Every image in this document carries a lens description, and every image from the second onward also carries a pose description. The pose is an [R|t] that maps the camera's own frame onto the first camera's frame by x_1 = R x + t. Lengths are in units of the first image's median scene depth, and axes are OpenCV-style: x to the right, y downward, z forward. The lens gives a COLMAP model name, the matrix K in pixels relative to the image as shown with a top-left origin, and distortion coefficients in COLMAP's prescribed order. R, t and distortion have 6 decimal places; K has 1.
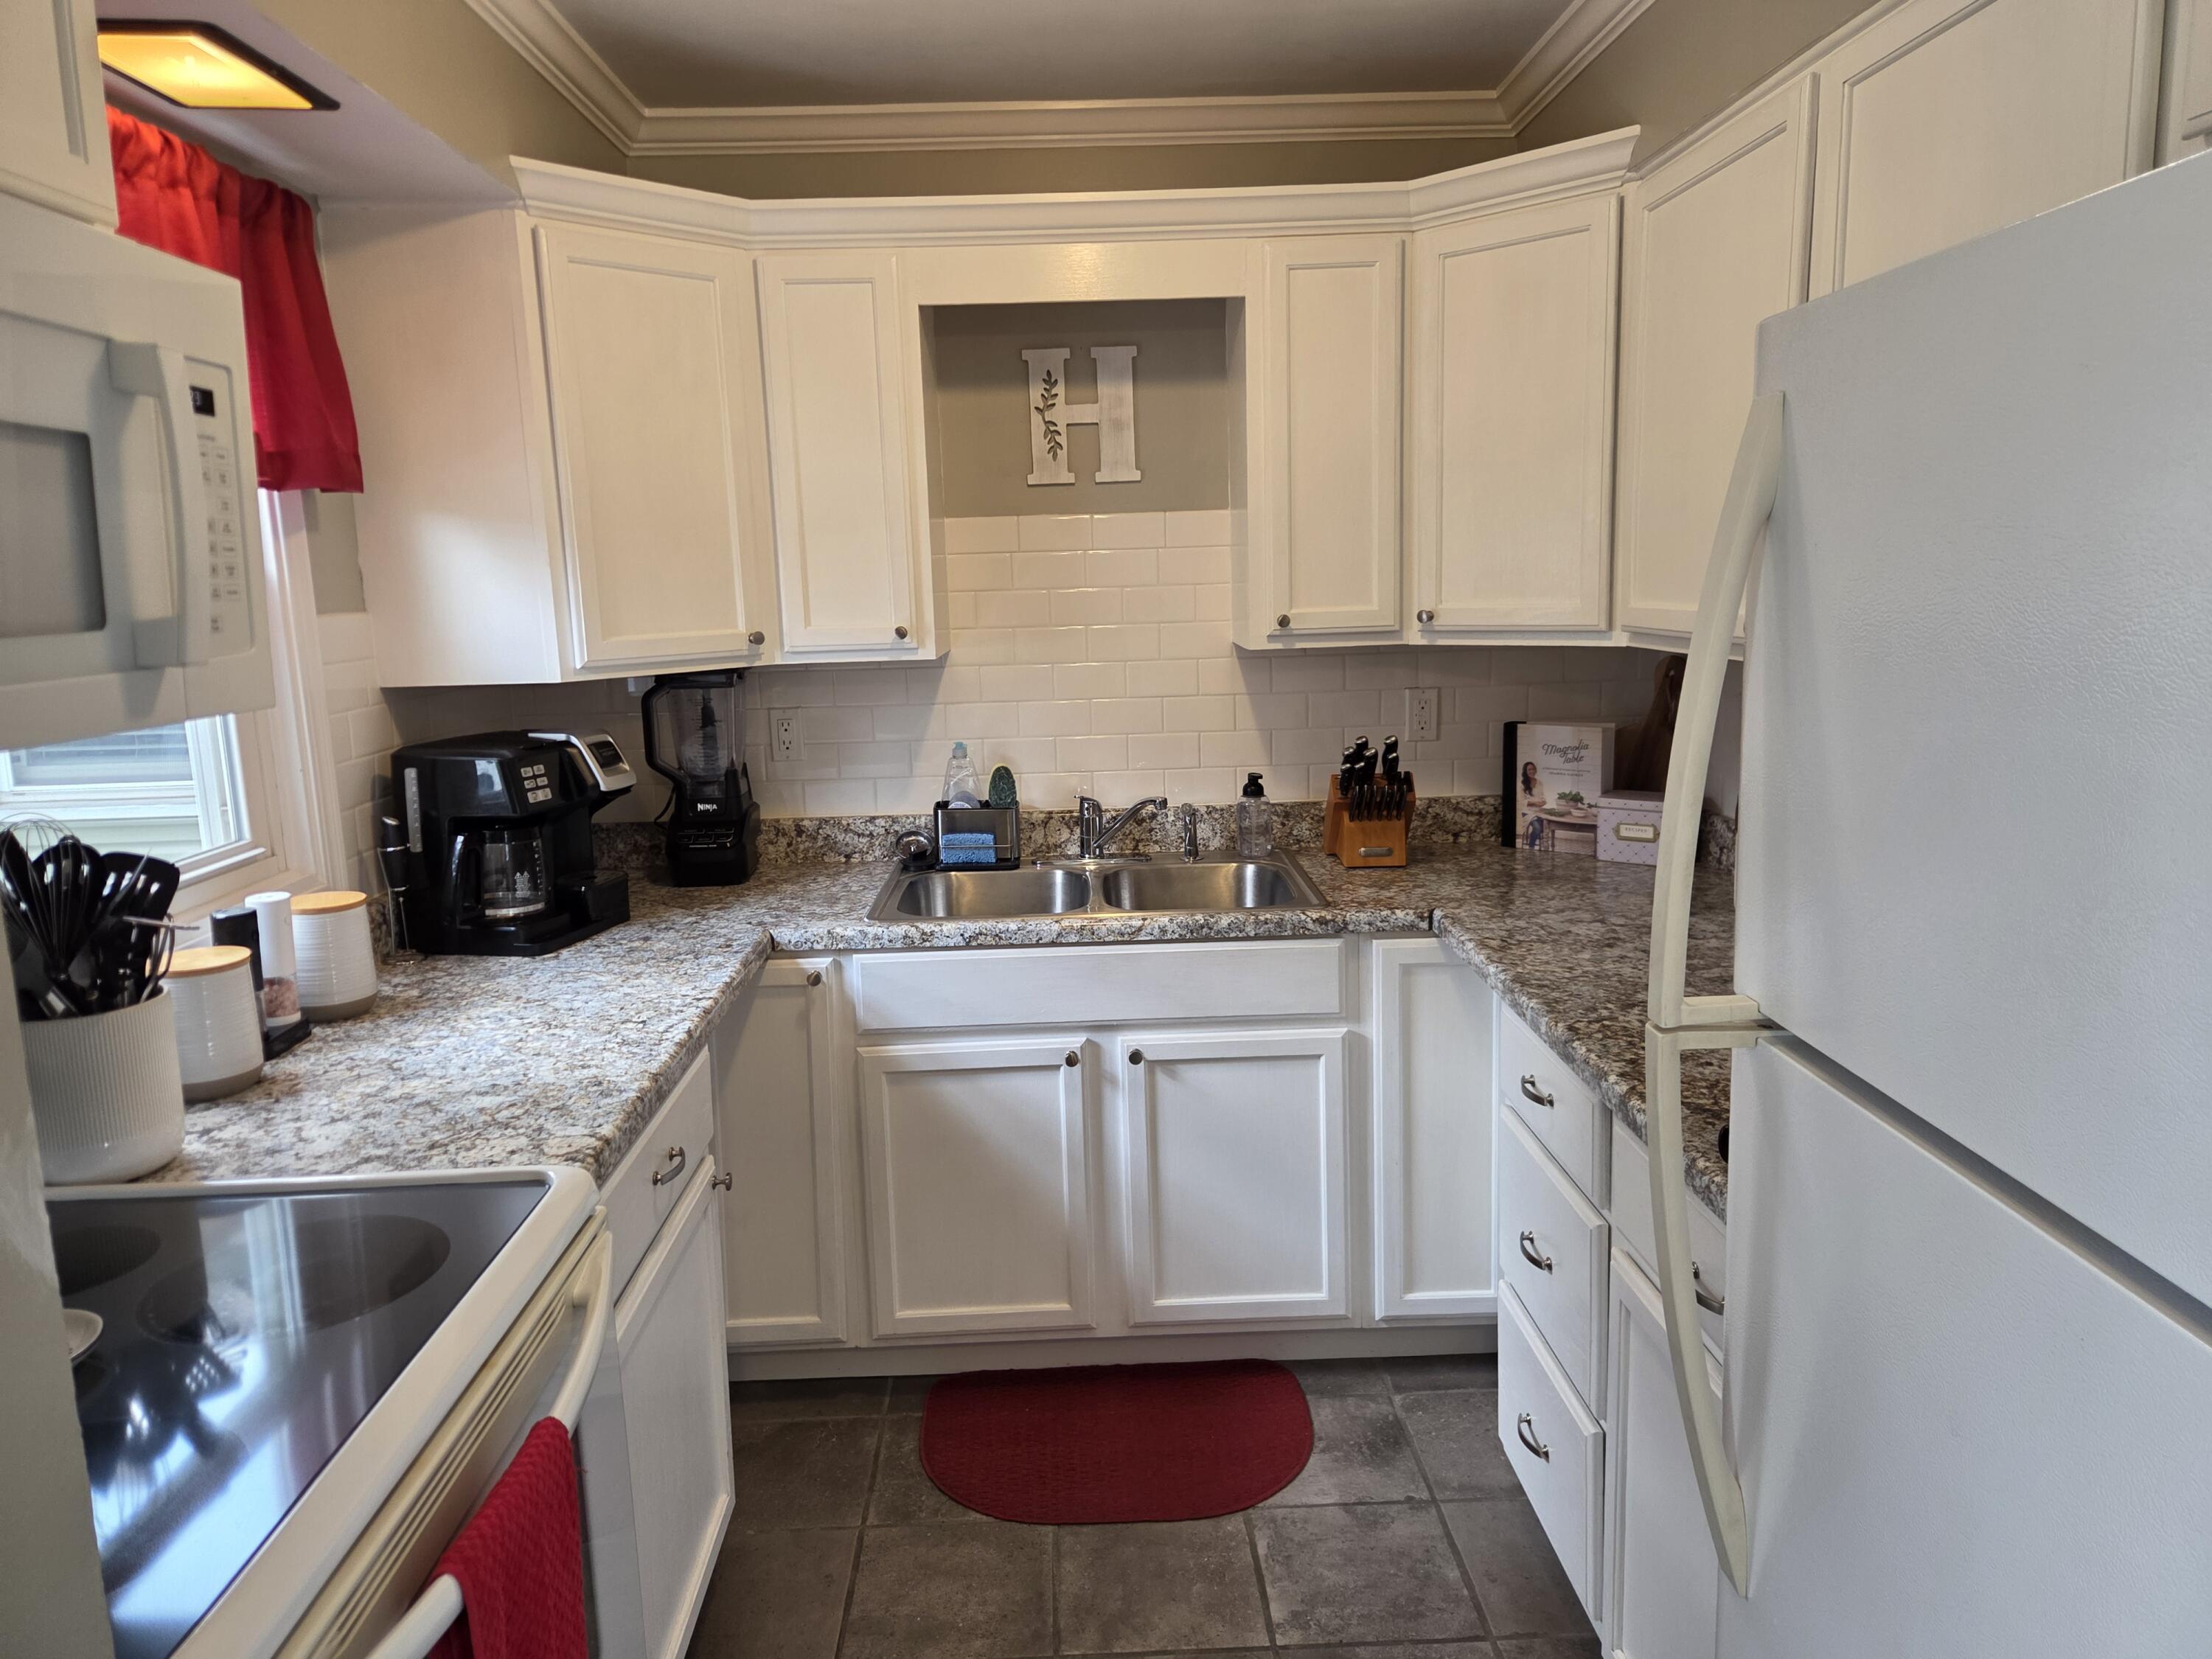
lens RADIAL K [[1489.5, 0, 1100.0], [0, 1489.5, 808.0], [0, 0, 1]] dist [0.065315, -0.044561]
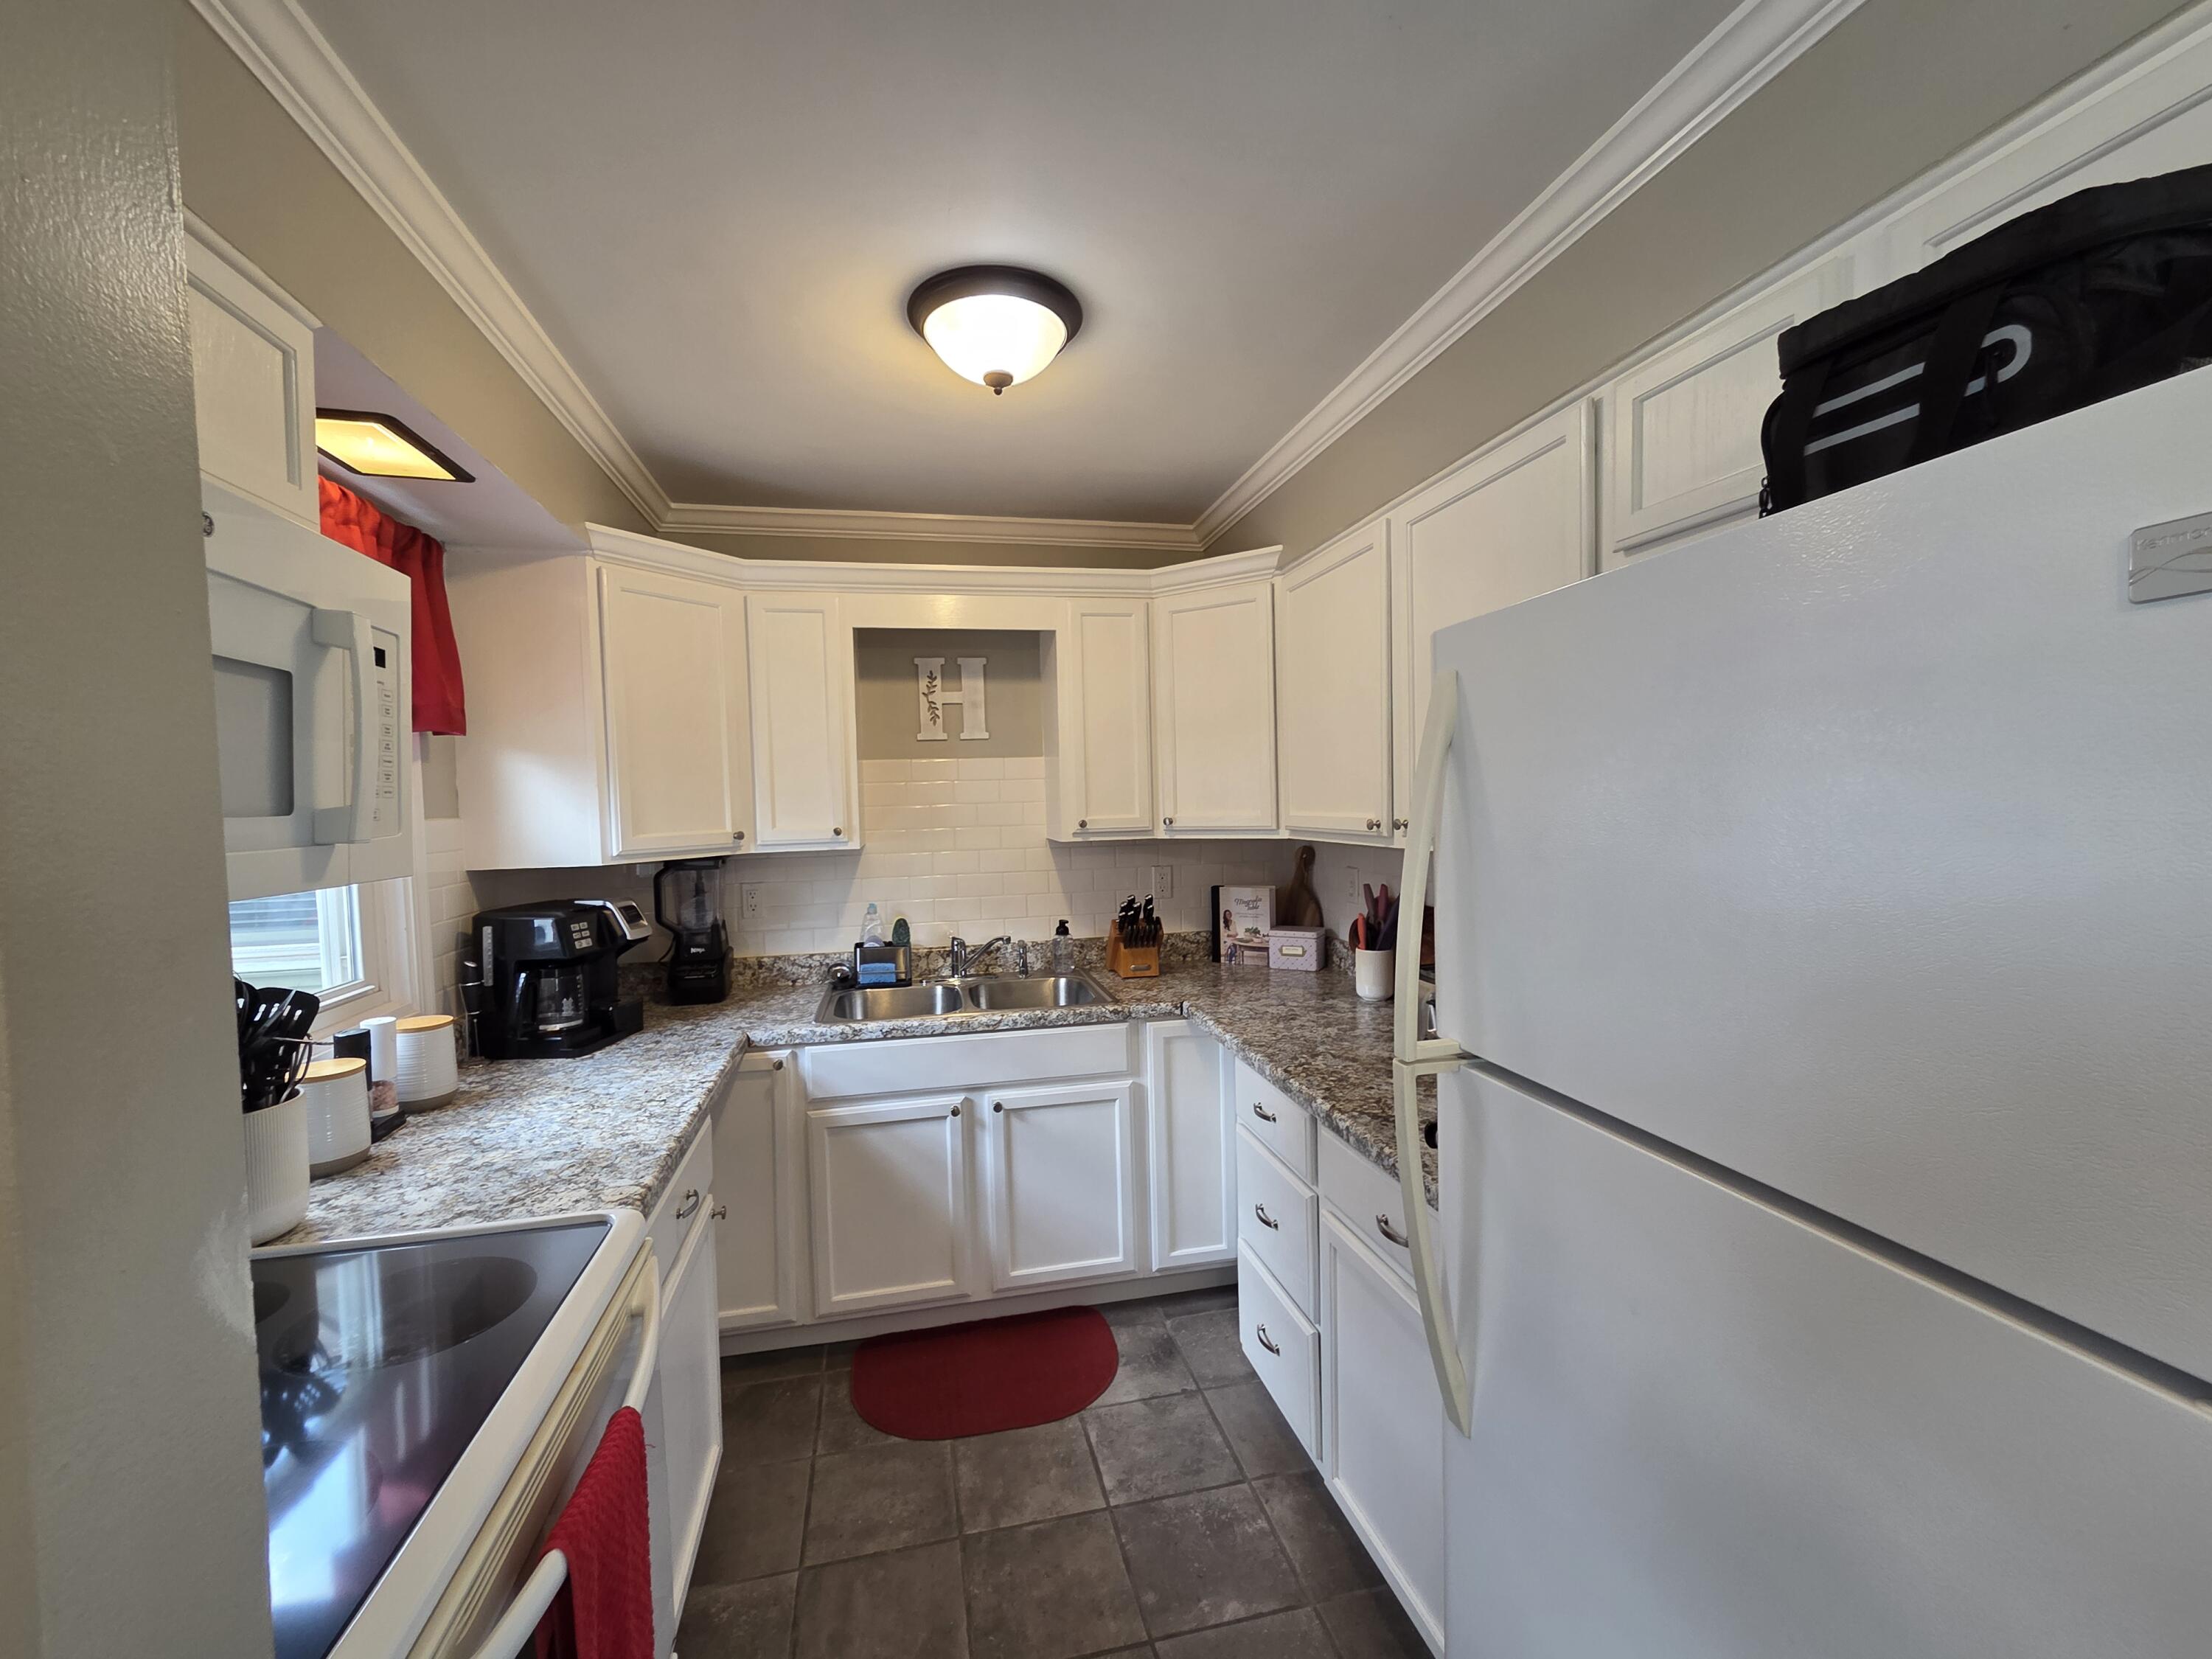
lens RADIAL K [[912.1, 0, 1096.7], [0, 912.1, 836.7], [0, 0, 1]] dist [-0.001012, 0.000540]
pose [[0.982176, -0.002947, 0.187941, -0.051593], [0.025987, 0.992404, -0.120248, 0.007681], [-0.186159, 0.122988, 0.974792, 0.041774]]
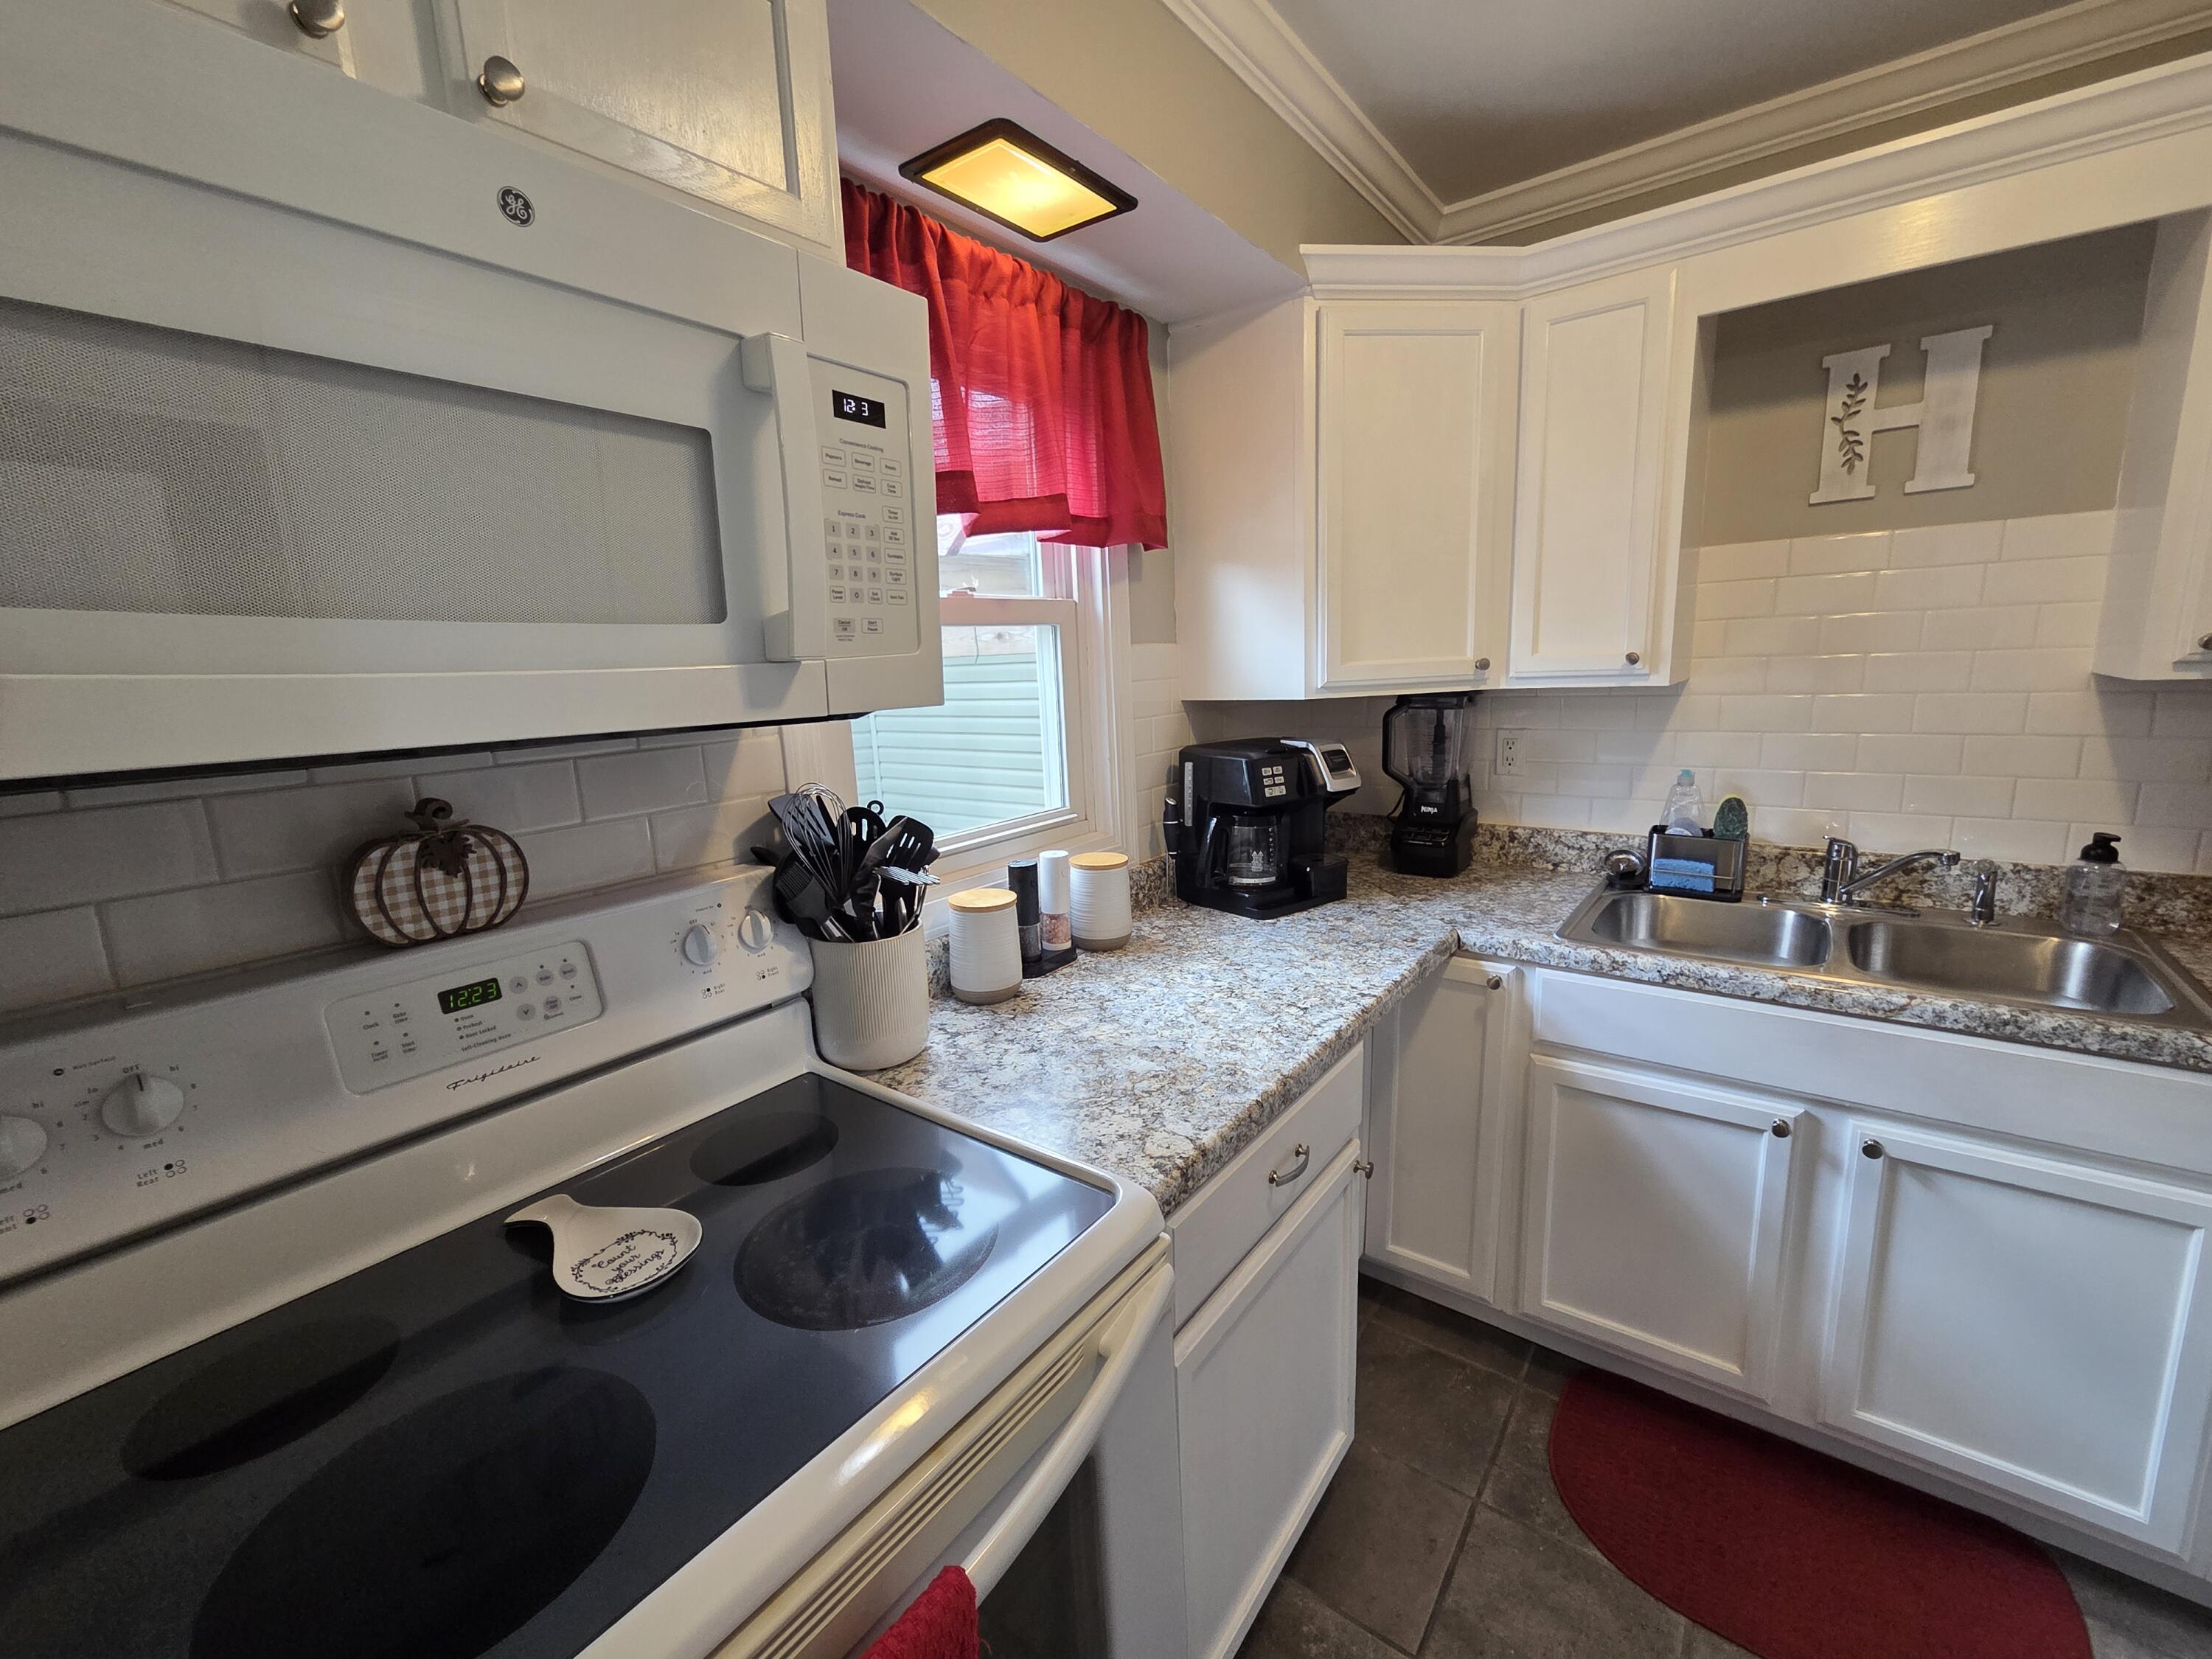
lens RADIAL K [[912.1, 0, 1096.7], [0, 912.1, 836.7], [0, 0, 1]] dist [-0.001012, 0.000540]
pose [[0.777048, 0.117166, -0.618441, -0.020459], [-0.083006, 0.993016, 0.083836, -0.020896], [0.623945, -0.013810, 0.781346, 0.312159]]
